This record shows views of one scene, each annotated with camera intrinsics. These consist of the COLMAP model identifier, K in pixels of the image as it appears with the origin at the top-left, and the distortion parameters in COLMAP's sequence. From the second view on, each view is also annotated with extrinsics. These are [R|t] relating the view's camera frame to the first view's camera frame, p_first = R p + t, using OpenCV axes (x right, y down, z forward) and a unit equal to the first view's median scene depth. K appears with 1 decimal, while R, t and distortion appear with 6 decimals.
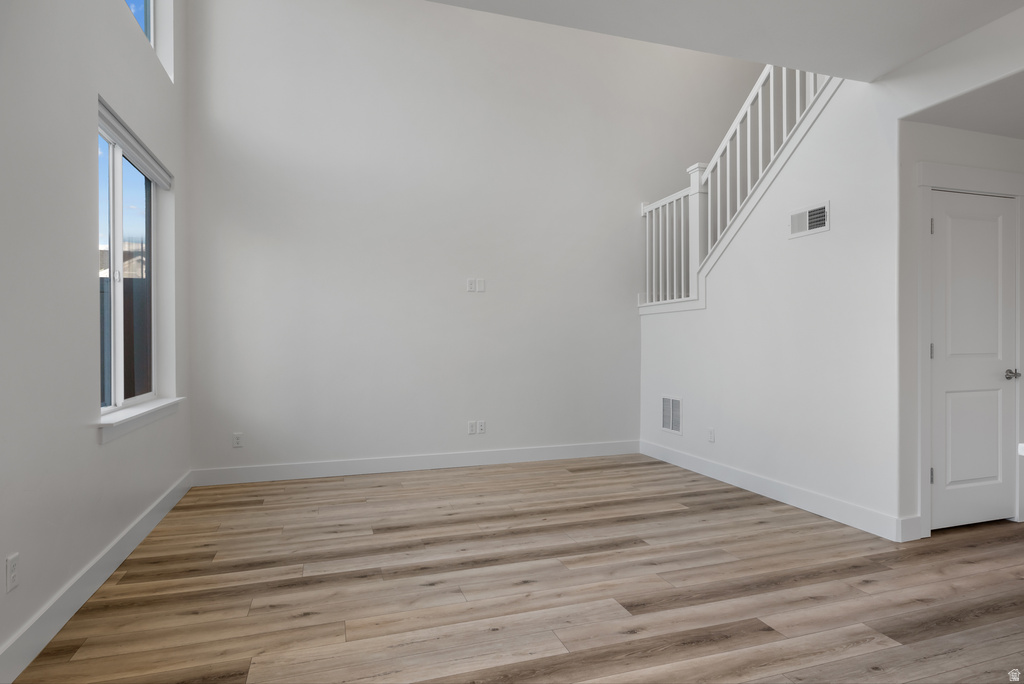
lens RADIAL K [[566.7, 0, 512.0], [0, 566.7, 342.0], [0, 0, 1]] dist [0.001126, 0.000098]
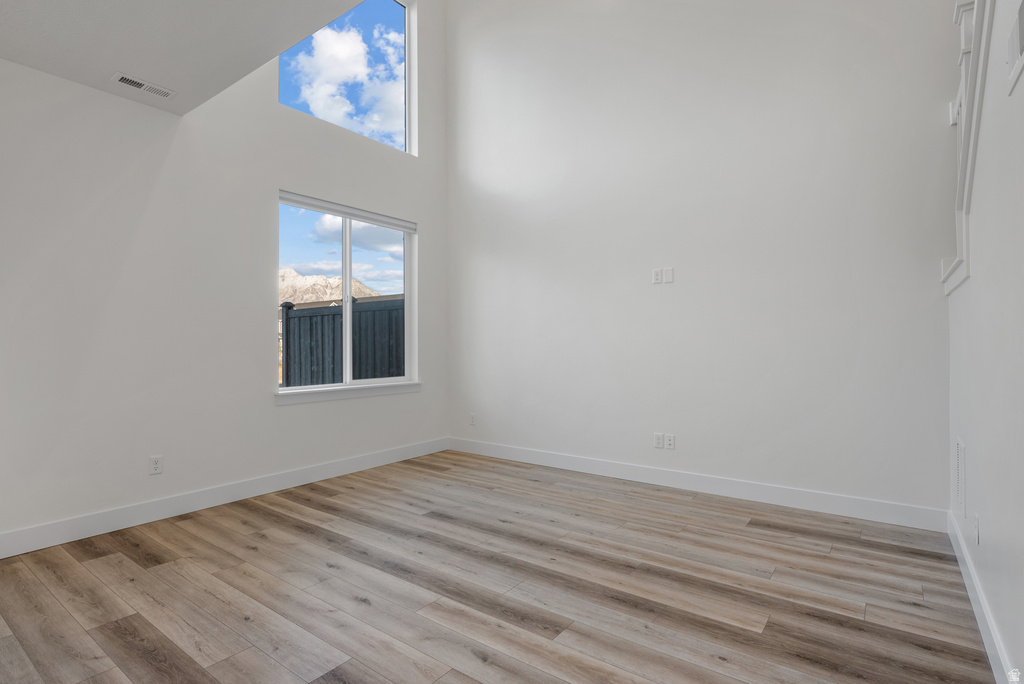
lens RADIAL K [[509.2, 0, 512.0], [0, 509.2, 342.0], [0, 0, 1]] dist [0.000805, 0.000315]
pose [[0.573064, 0.000917, -0.819510, 0.743022], [0.002165, 0.999994, 0.002633, -0.003690], [0.819508, -0.003284, 0.573059, 0.628901]]
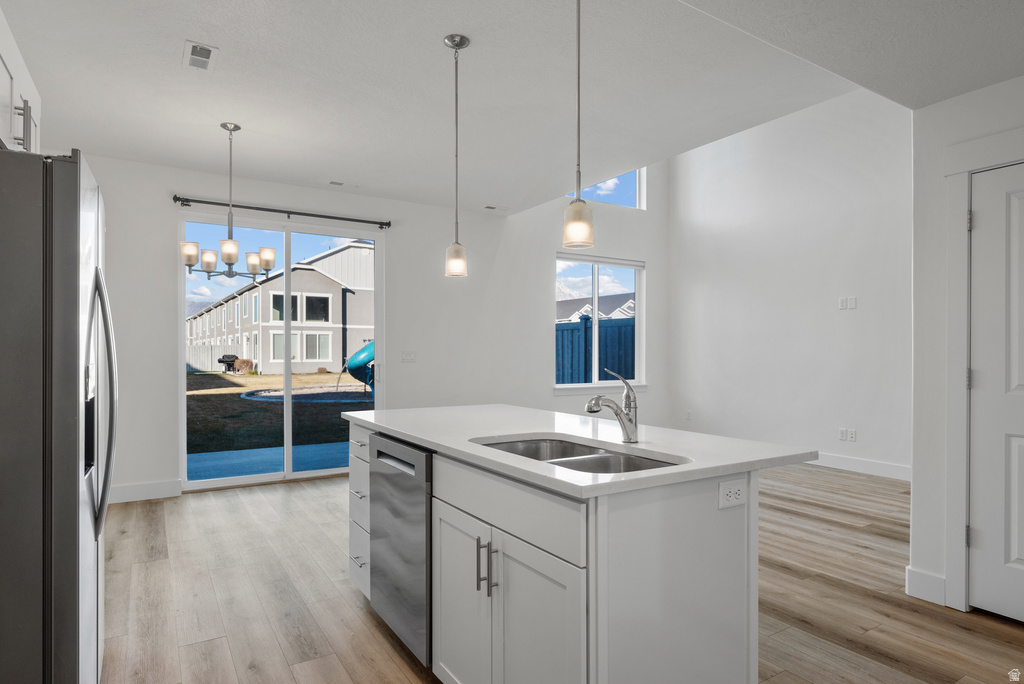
lens RADIAL K [[580.3, 0, 519.3], [0, 580.3, 353.4], [0, 0, 1]] dist [0.000954, 0.000150]
pose [[0.248872, 0.012836, -0.968451, 1.446664], [-0.000842, 0.999915, 0.013037, -0.031111], [0.968536, -0.002429, 0.248862, 0.204077]]
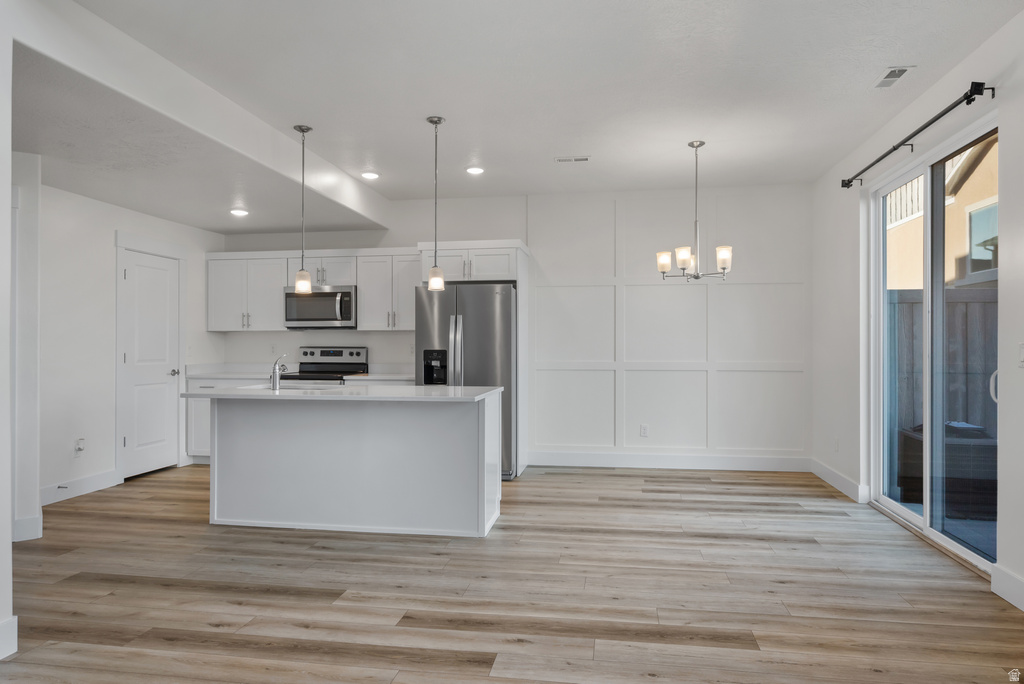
lens RADIAL K [[632.8, 0, 512.0], [0, 632.8, 342.0], [0, 0, 1]] dist [-0.000121, 0.000394]
pose [[-0.885340, 0.013639, 0.464743, -0.223733], [0.007594, 0.999860, -0.014878, -0.006333], [-0.464881, -0.009642, -0.885320, 1.455422]]
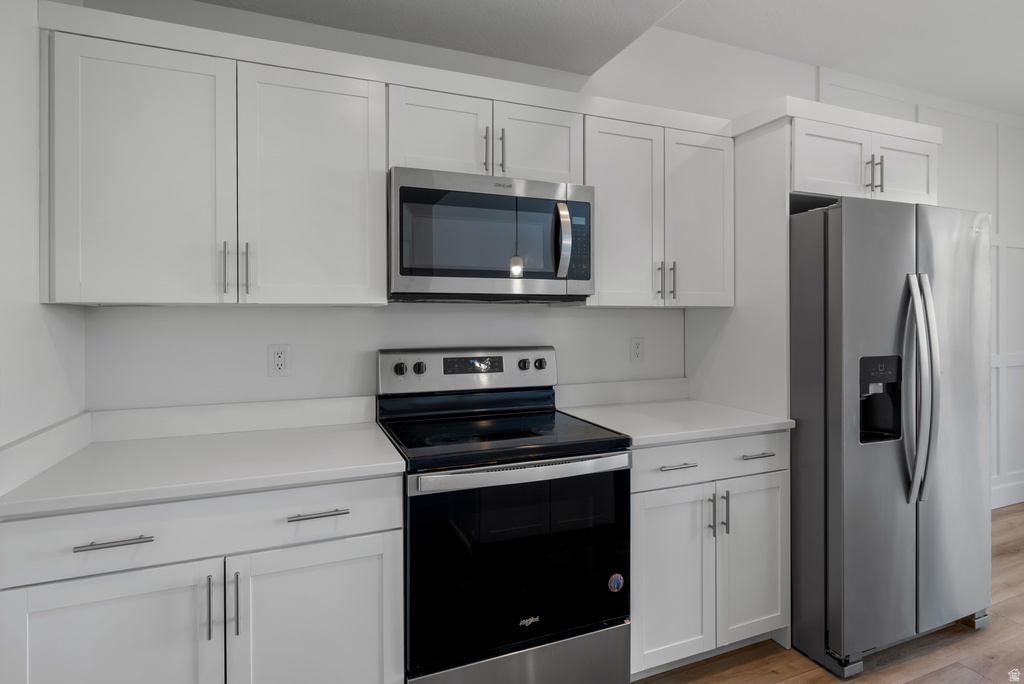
lens RADIAL K [[530.7, 0, 511.2], [0, 530.7, 318.2], [0, 0, 1]] dist [0.000210, 0.000114]
pose [[-0.997575, 0.014029, -0.068171, 1.301065], [0.014298, 0.999892, -0.003462, -0.061964], [0.068115, -0.004429, -0.997668, 0.537252]]
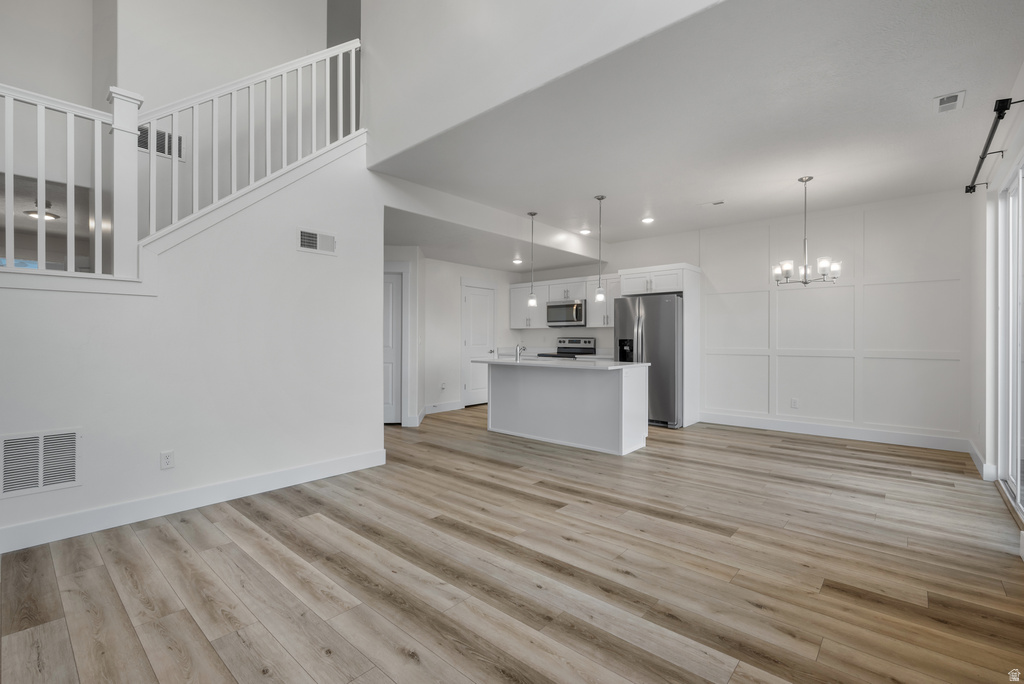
lens RADIAL K [[448.3, 0, 512.0], [0, 448.3, 342.0], [0, 0, 1]] dist [0.001891, 0.000002]
pose [[-0.503127, 0.003265, 0.864207, -0.647996], [0.000258, 0.999993, -0.003627, 0.006074], [-0.864213, -0.001602, -0.503124, 1.384630]]
